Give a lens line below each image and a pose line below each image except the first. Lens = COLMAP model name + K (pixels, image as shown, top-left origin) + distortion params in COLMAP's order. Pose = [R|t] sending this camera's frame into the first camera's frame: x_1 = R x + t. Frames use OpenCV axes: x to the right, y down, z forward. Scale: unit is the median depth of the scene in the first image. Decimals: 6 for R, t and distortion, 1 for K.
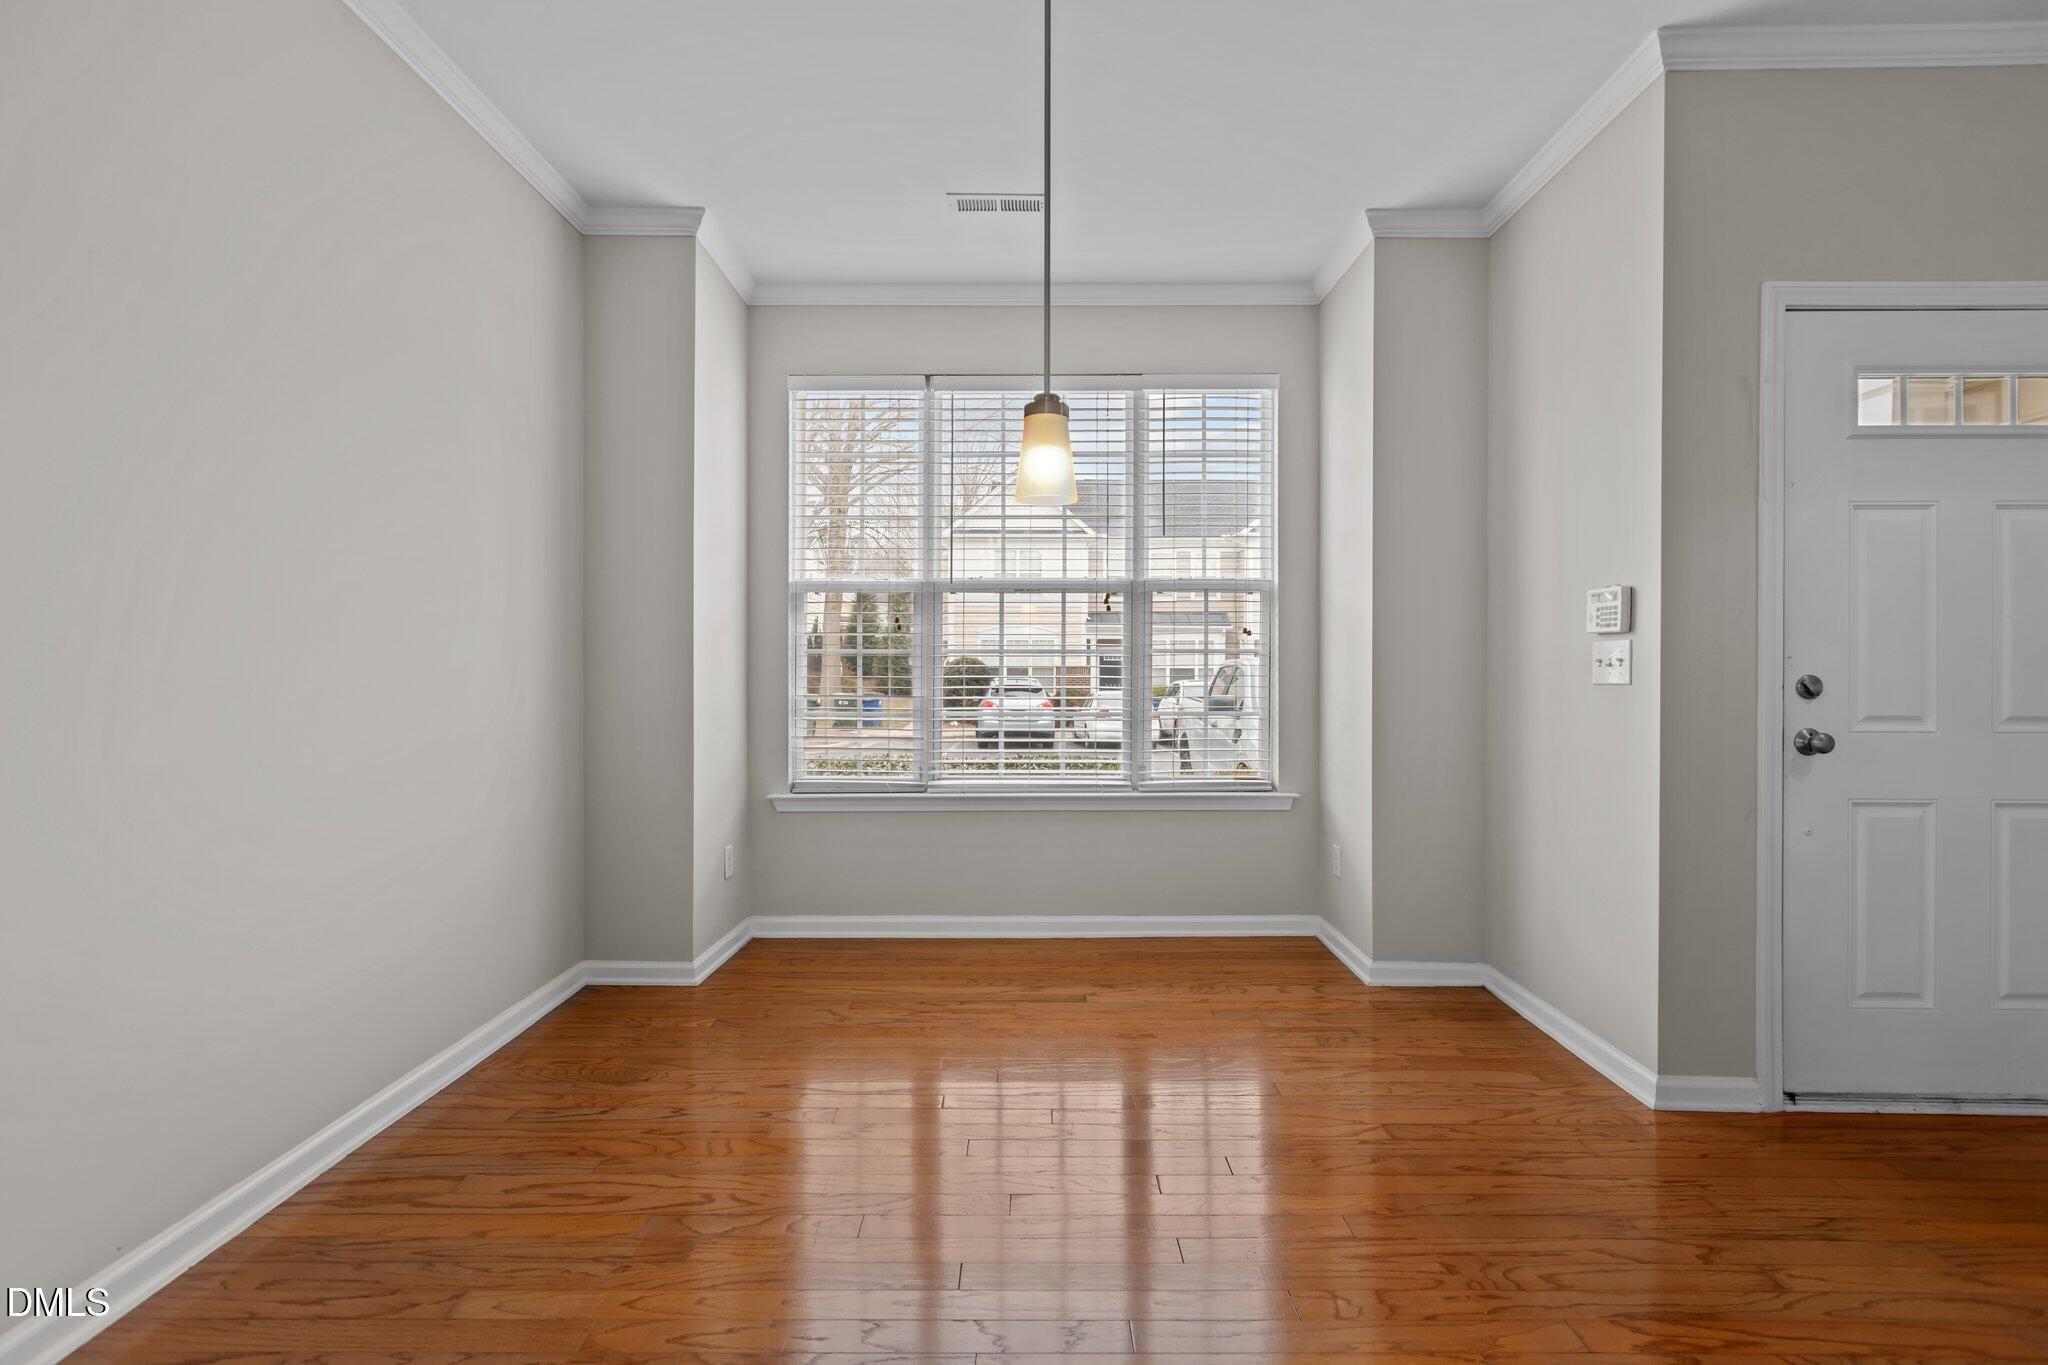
lens RADIAL K [[915.6, 0, 1014.7], [0, 915.6, 674.8], [0, 0, 1]] dist [0.003165, -0.001463]
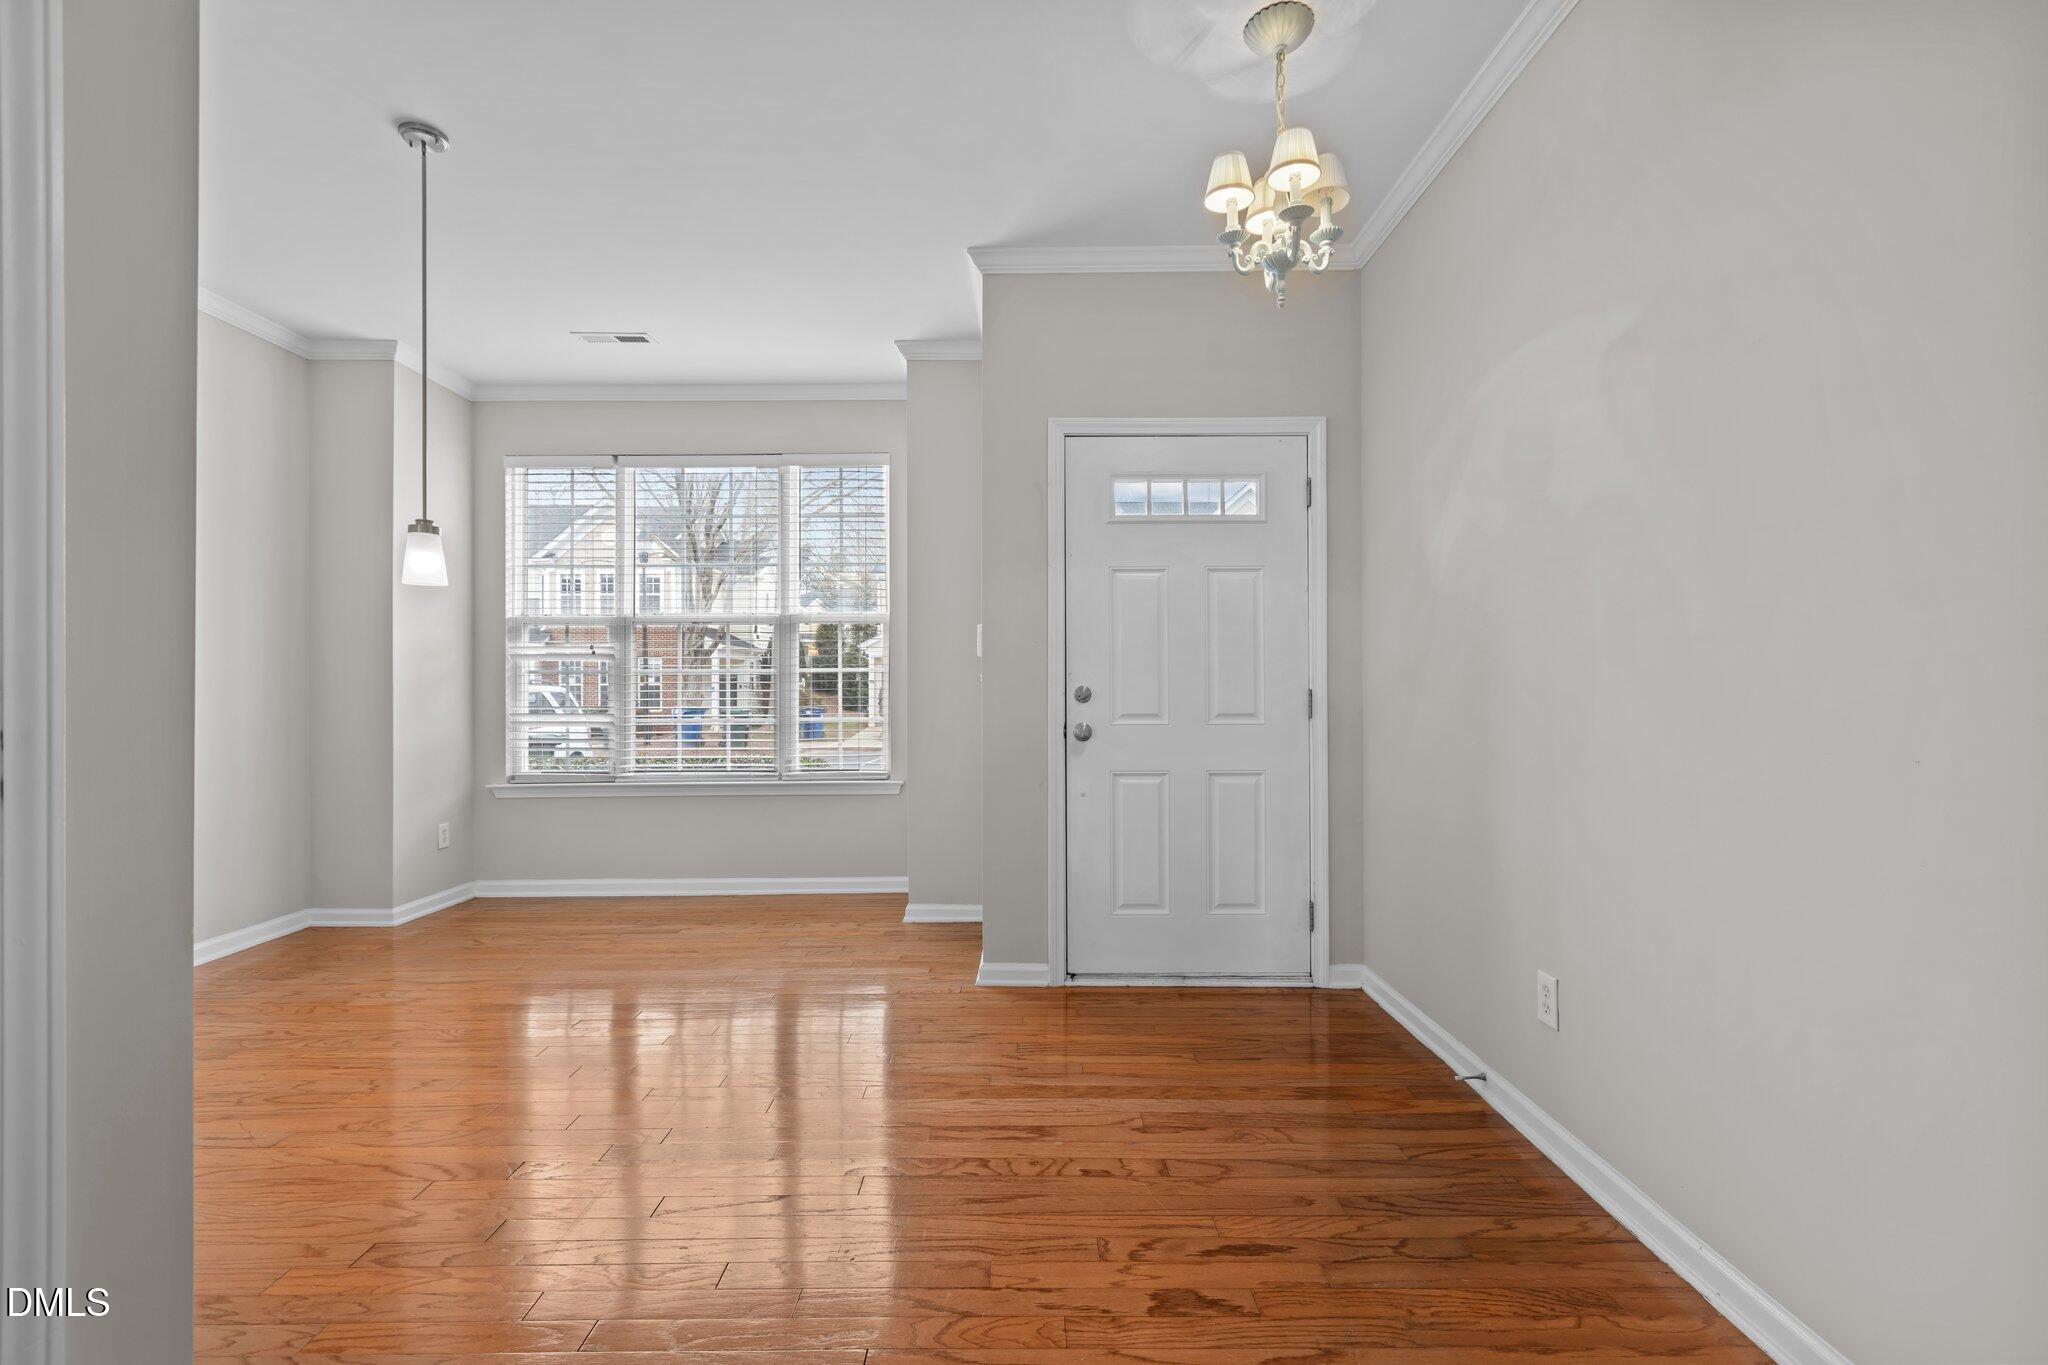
lens RADIAL K [[915.6, 0, 1026.4], [0, 915.6, 679.8], [0, 0, 1]] dist [0.003165, -0.001463]
pose [[0.999939, -0.006175, 0.009202, 0.560754], [0.006276, 0.999921, -0.010907, 0.004111], [-0.009134, 0.010964, 0.999898, -0.335985]]
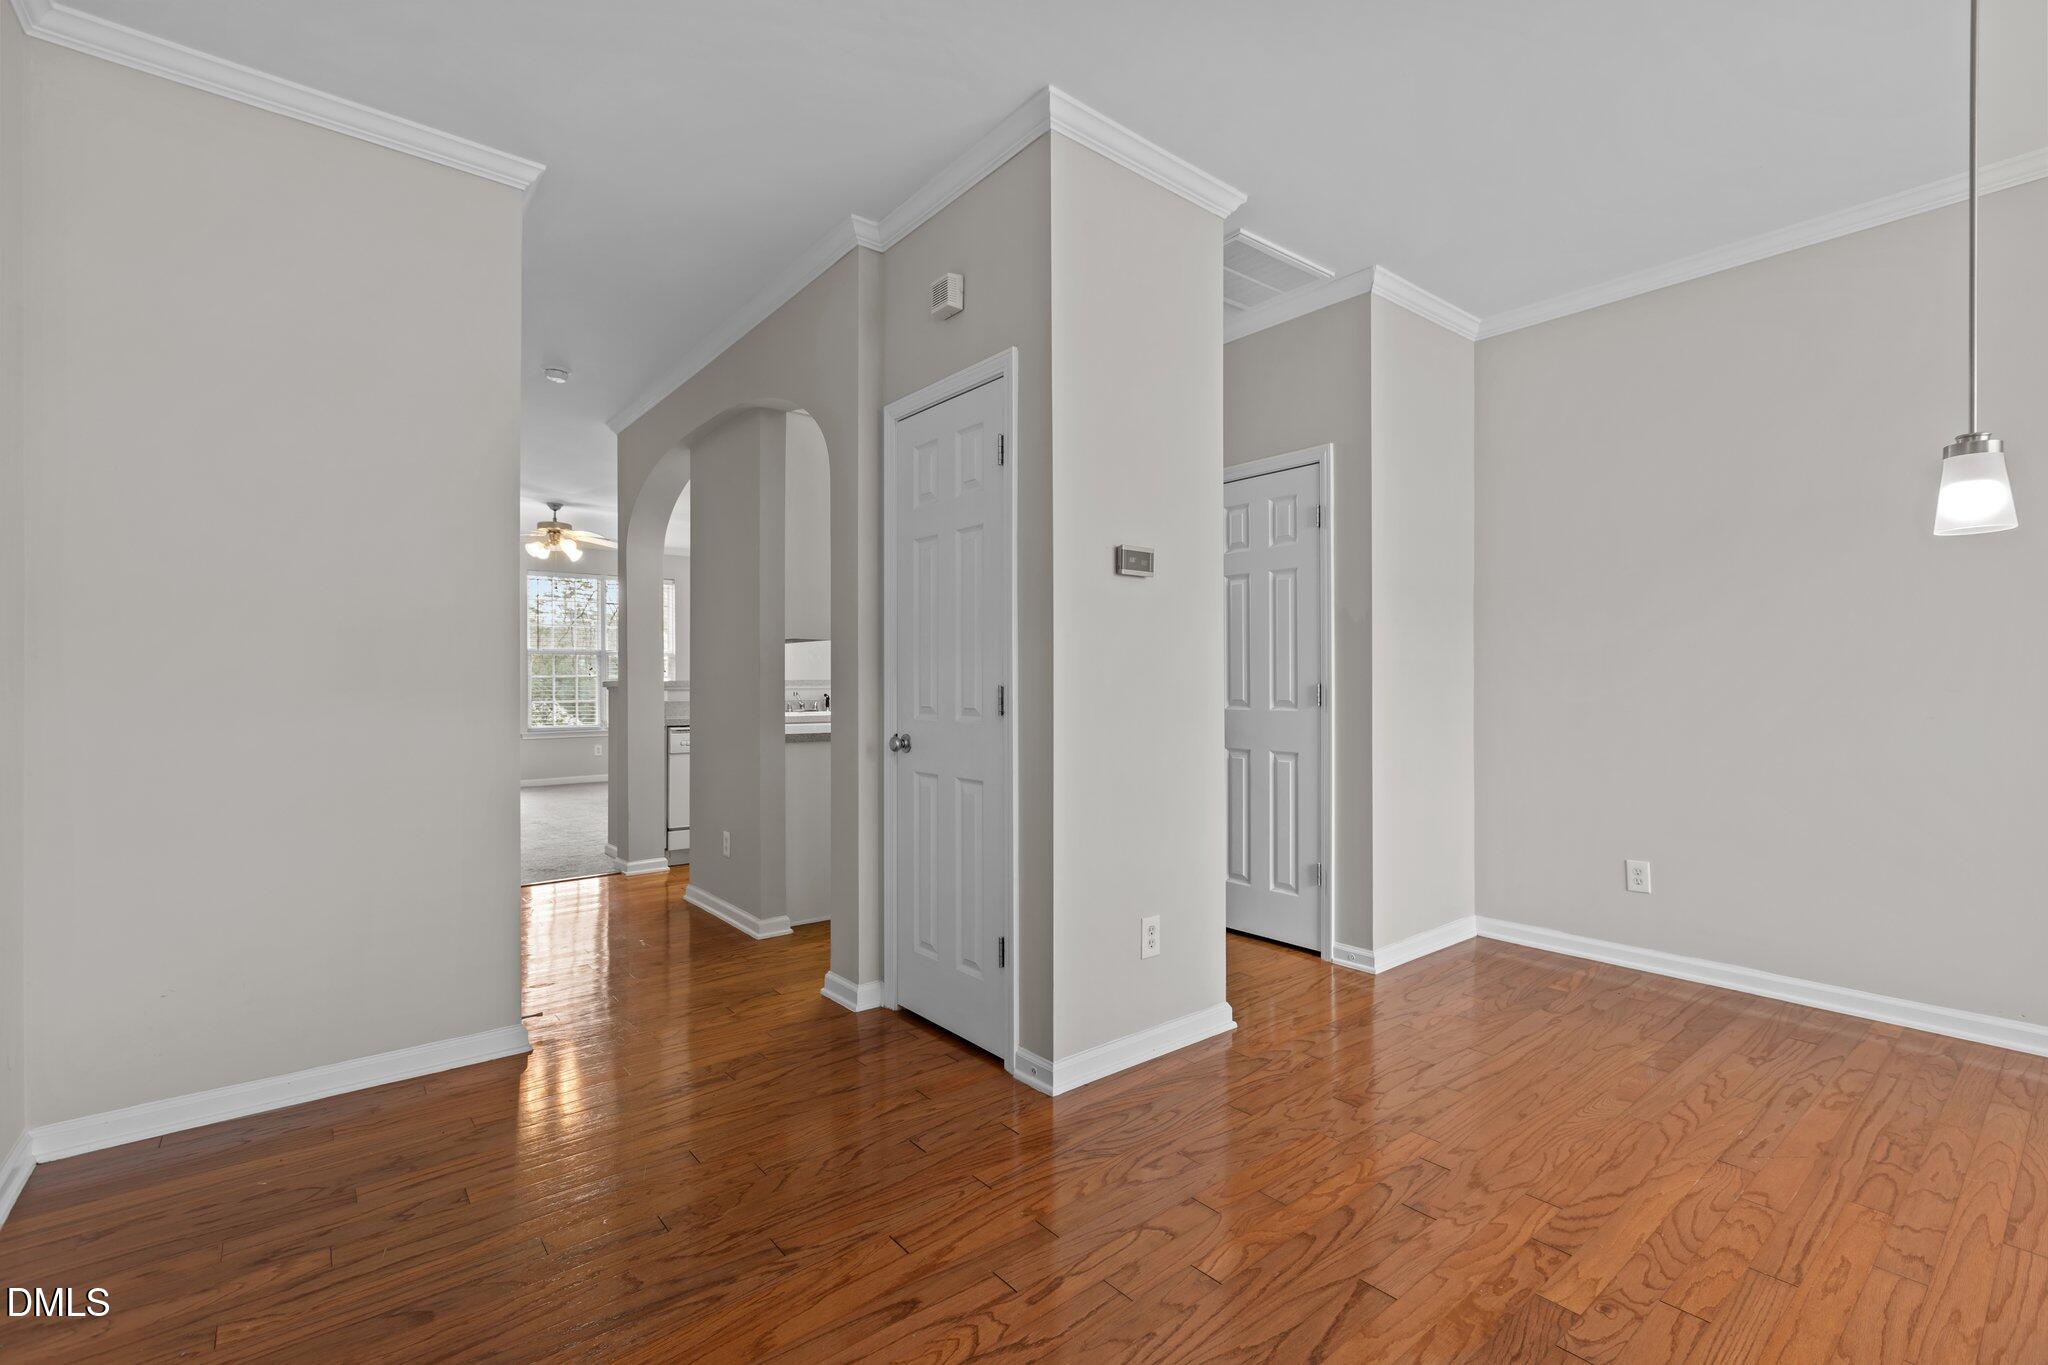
lens RADIAL K [[915.6, 0, 1019.7], [0, 915.6, 676.9], [0, 0, 1]] dist [0.003165, -0.001463]
pose [[-0.769223, -0.009134, -0.638916, 0.820501], [-0.007769, 0.999958, -0.004942, -0.000291], [0.638934, 0.001162, -0.769261, 0.566436]]
